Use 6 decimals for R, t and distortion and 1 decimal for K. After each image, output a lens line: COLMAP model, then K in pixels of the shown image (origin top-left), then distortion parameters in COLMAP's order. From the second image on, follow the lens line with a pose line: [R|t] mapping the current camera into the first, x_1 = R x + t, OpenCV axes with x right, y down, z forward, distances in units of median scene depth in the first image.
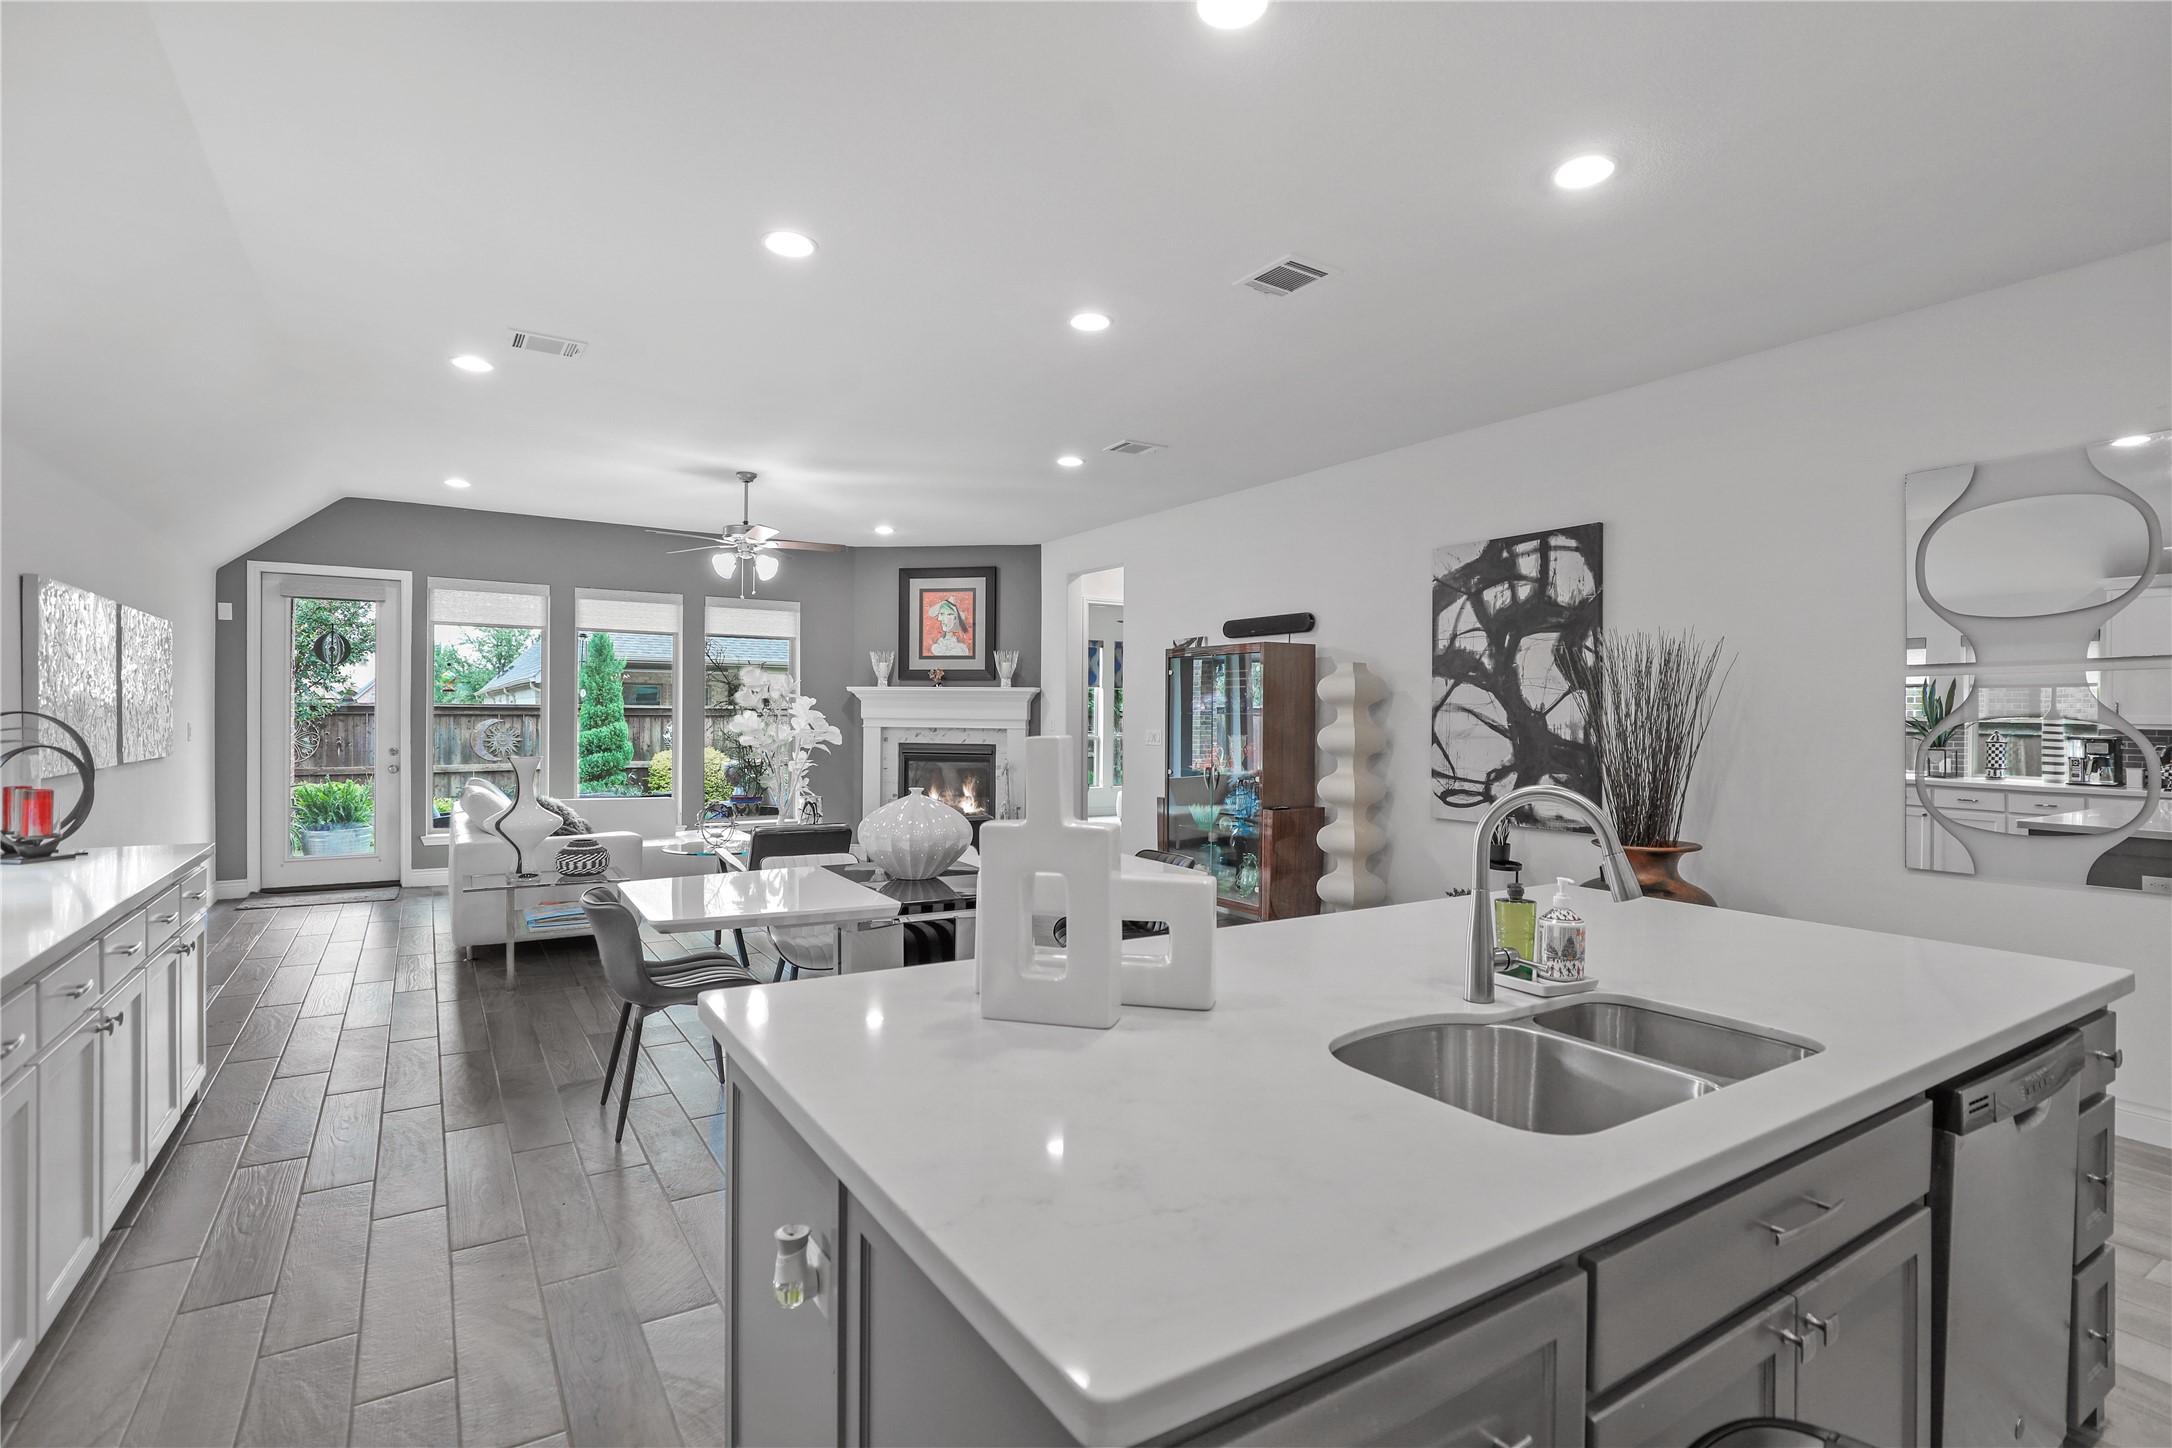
lens RADIAL K [[1042.0, 0, 1101.3], [0, 1042.0, 720.6], [0, 0, 1]] dist [-0.012299, -0.002039]
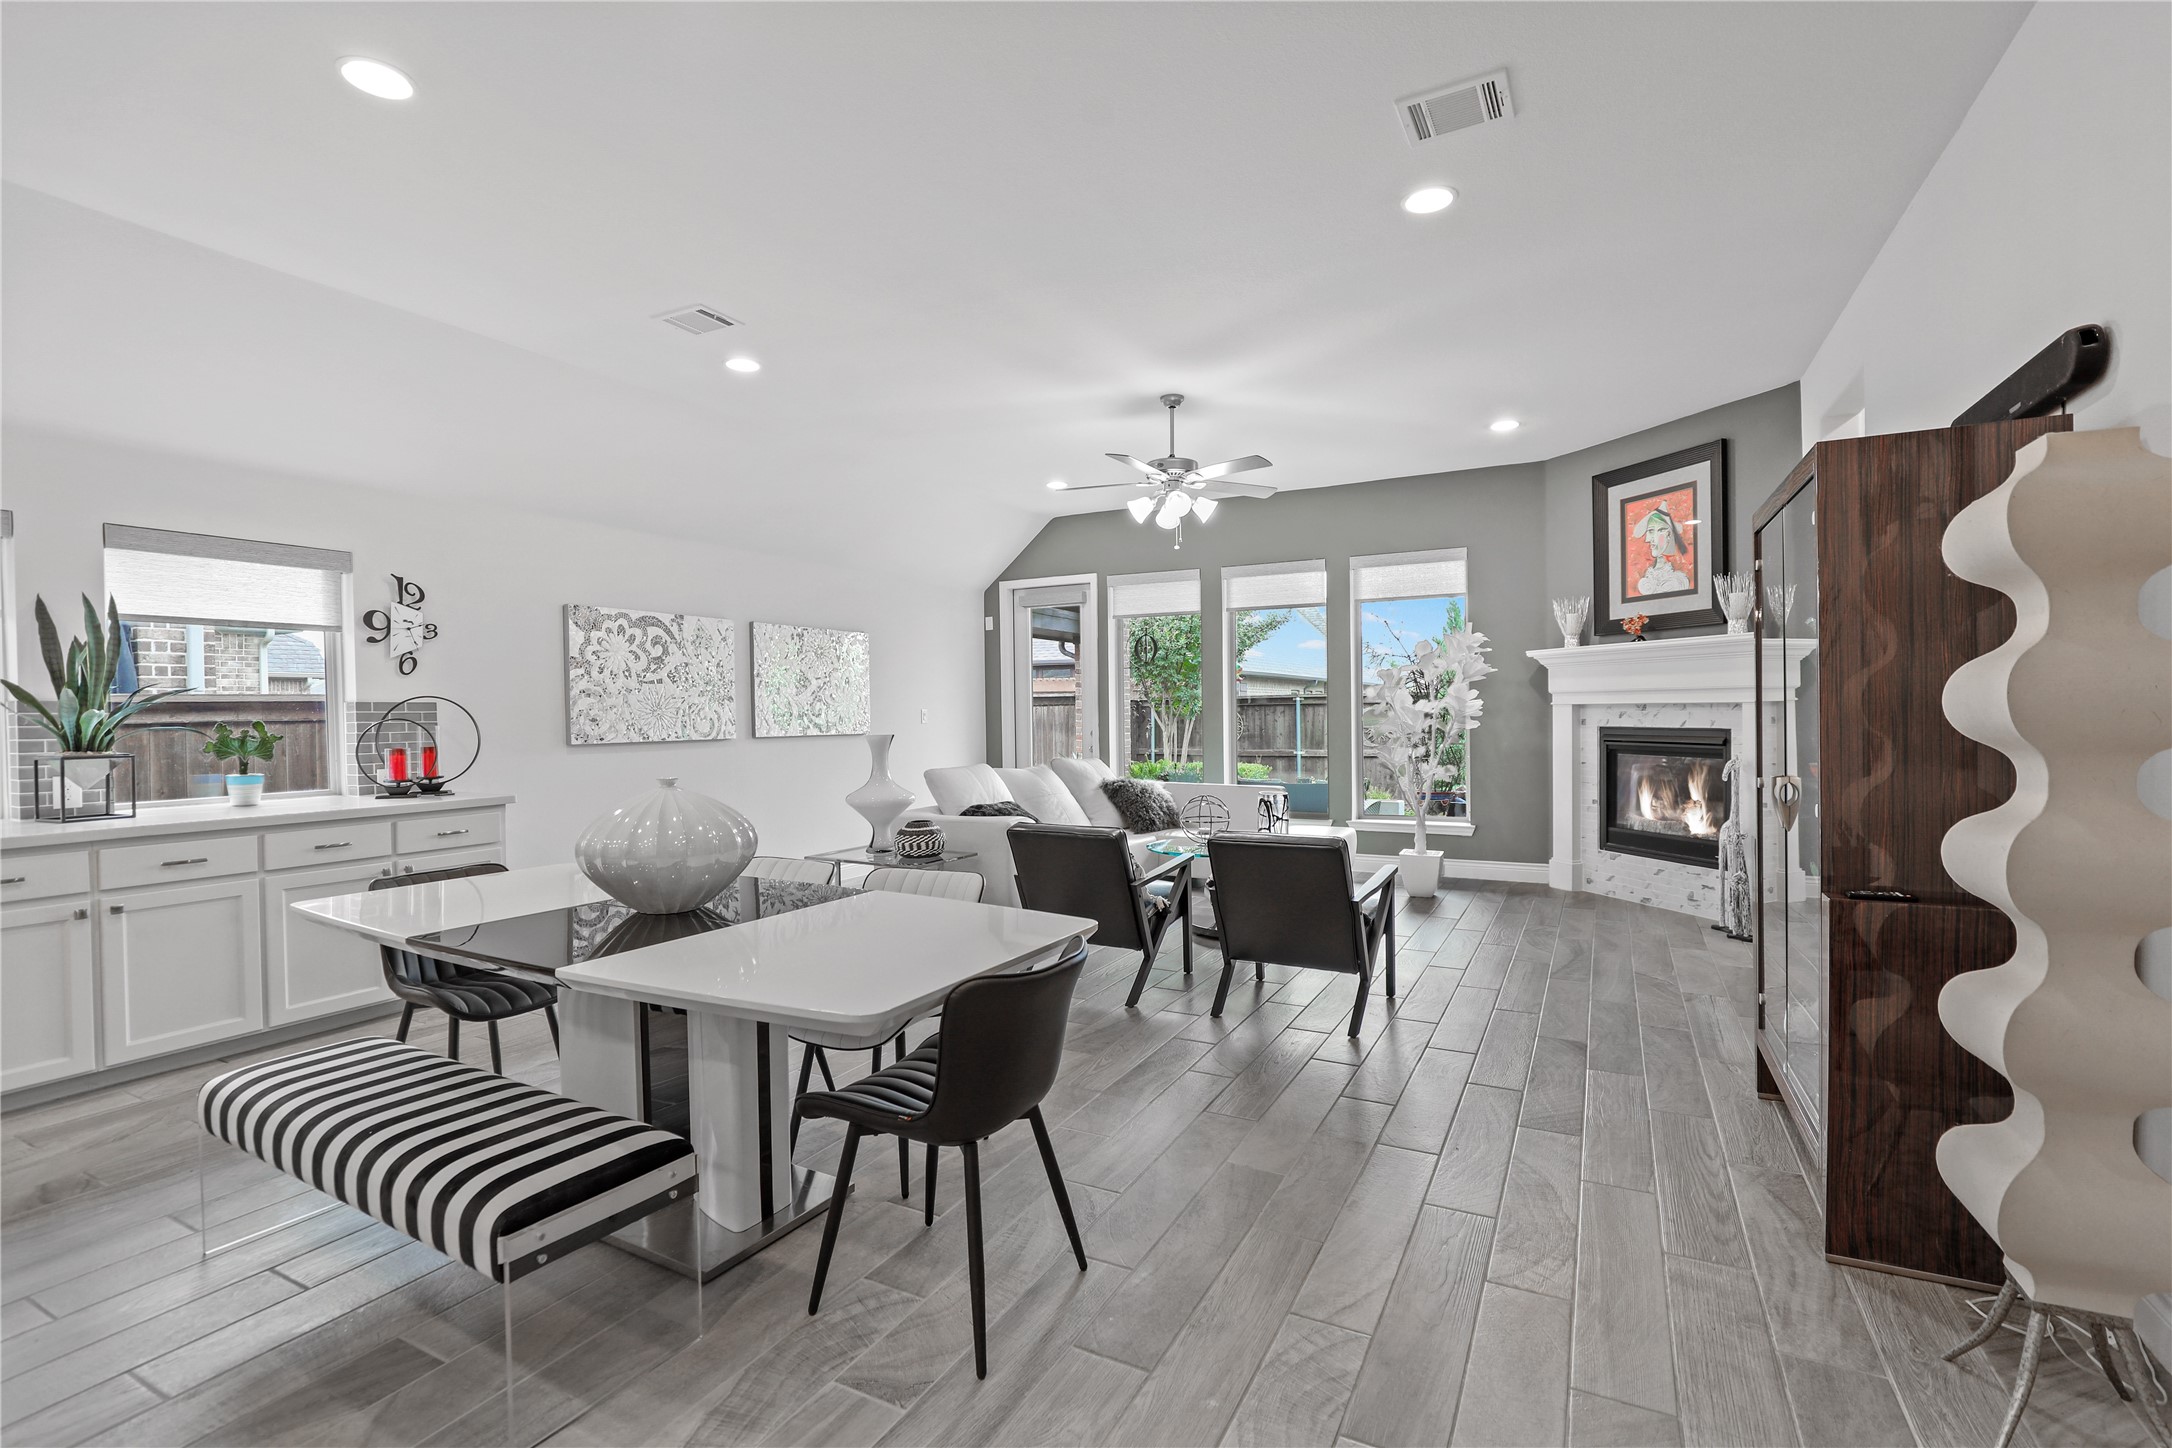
lens RADIAL K [[984.7, 0, 1086.2], [0, 984.7, 721.7], [0, 0, 1]] dist [-0.021791, 0.006177]
pose [[0.489342, -0.006078, -0.872071, 0.285297], [0.013854, 0.999904, 0.000805, 0.017339], [0.871982, -0.012476, 0.489379, 0.519195]]
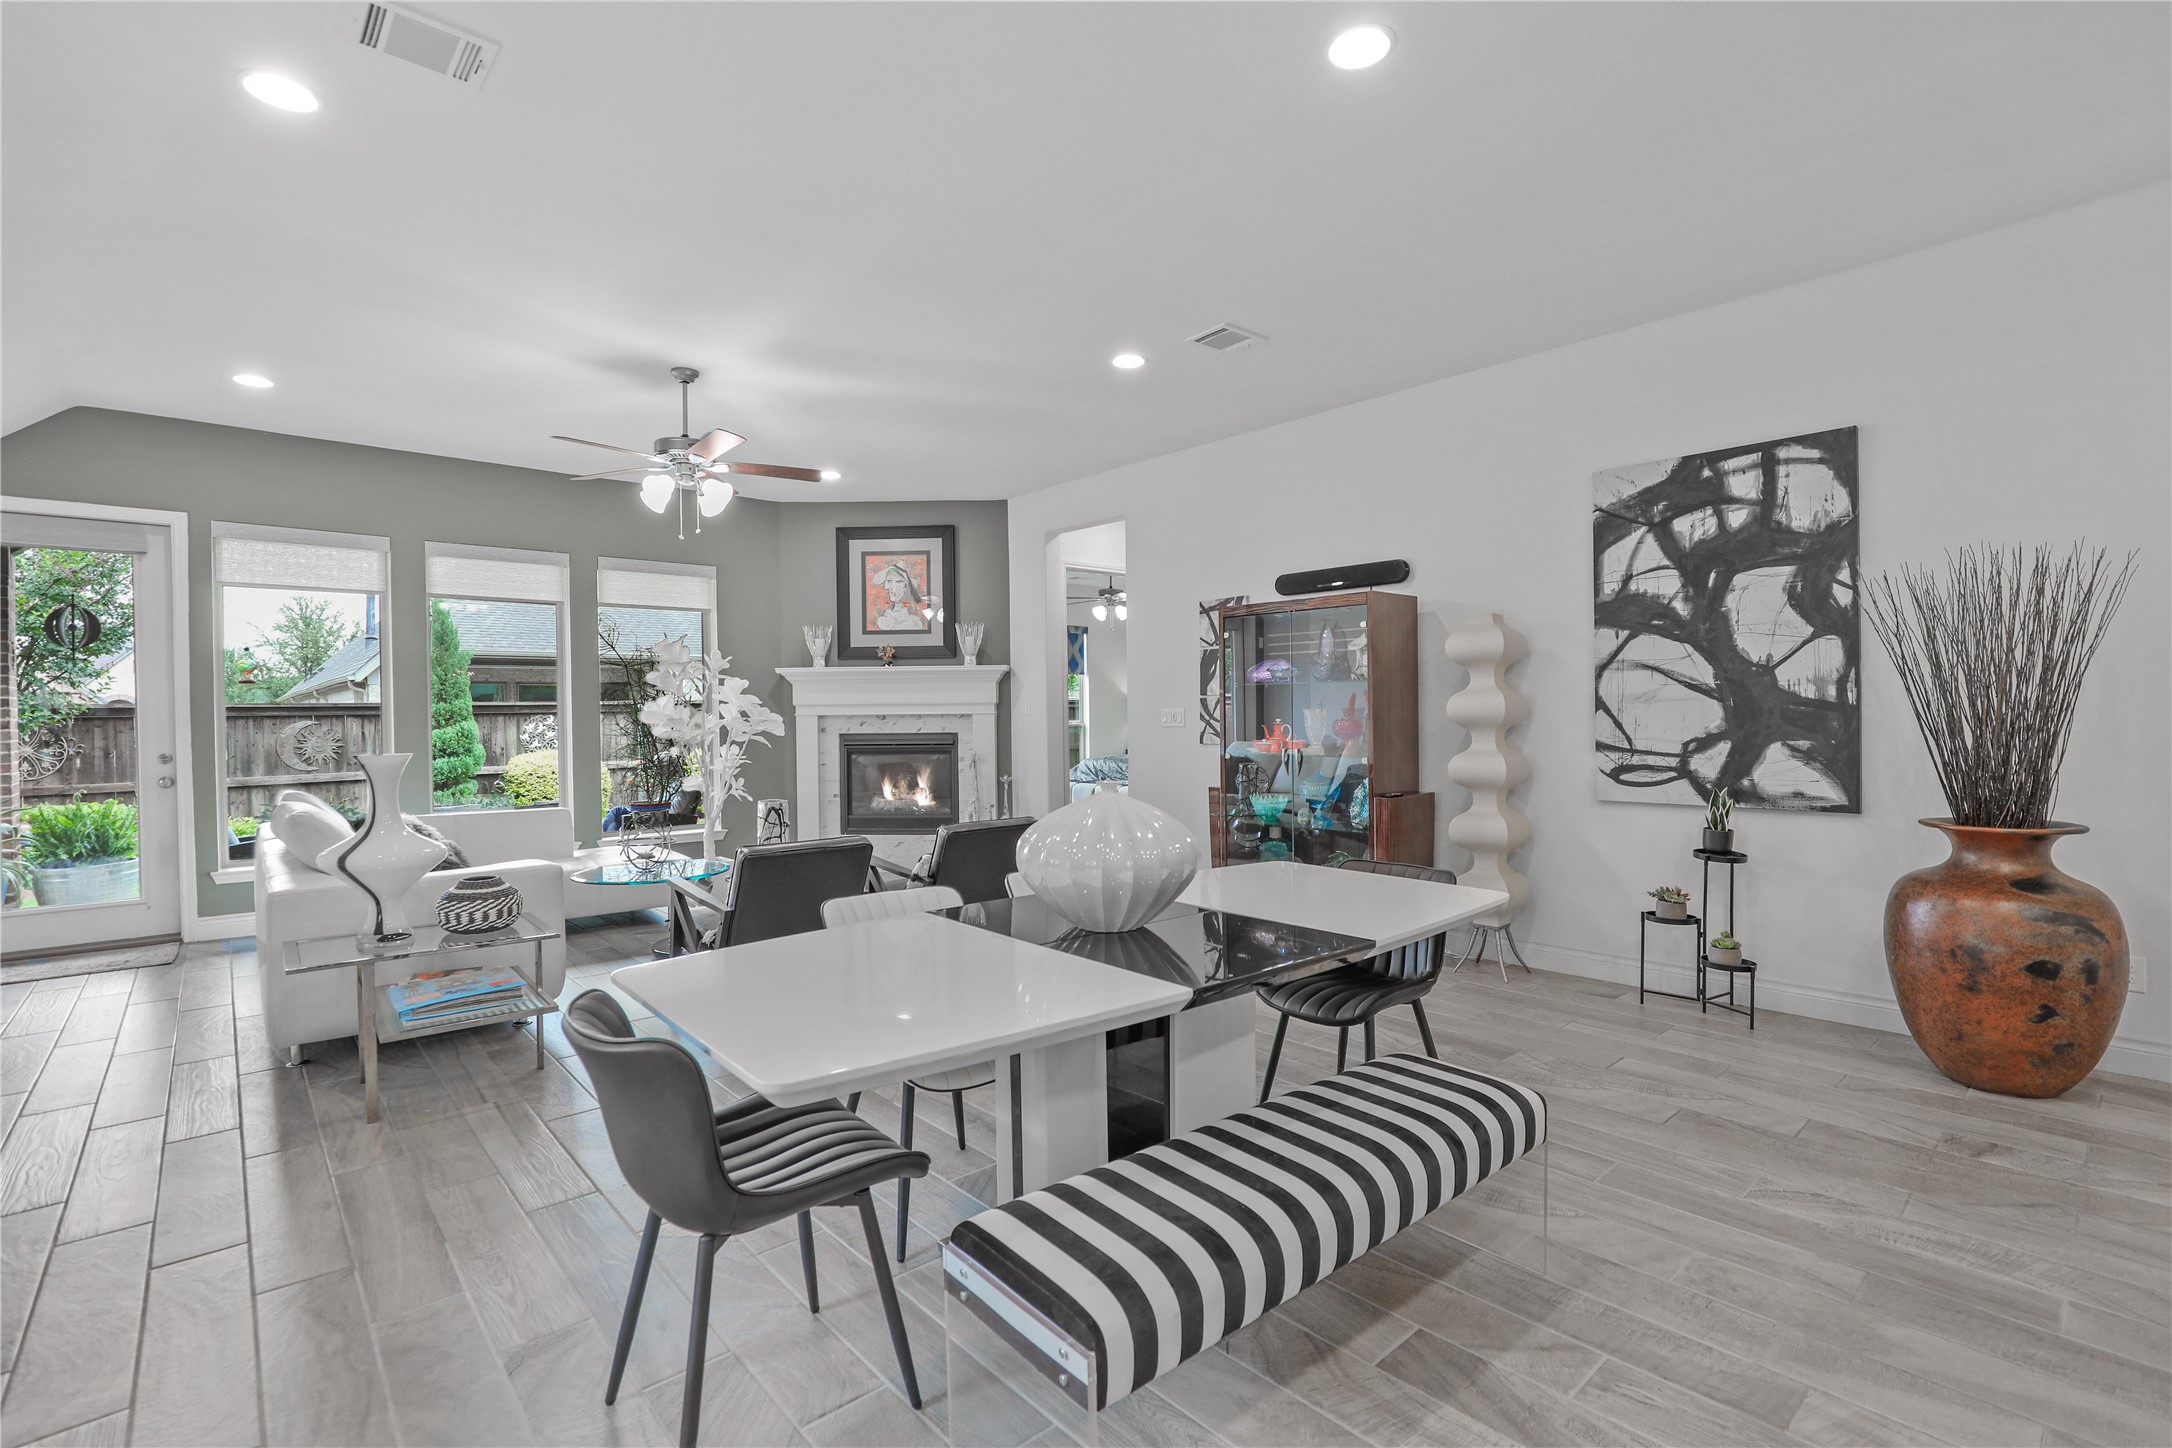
lens RADIAL K [[984.7, 0, 1096.8], [0, 984.7, 724.6], [0, 0, 1]] dist [-0.021791, 0.006177]
pose [[0.987332, -0.022220, 0.157103, -0.154538], [0.020898, 0.999731, 0.010064, 0.014073], [-0.157285, -0.006654, 0.987531, 0.241236]]
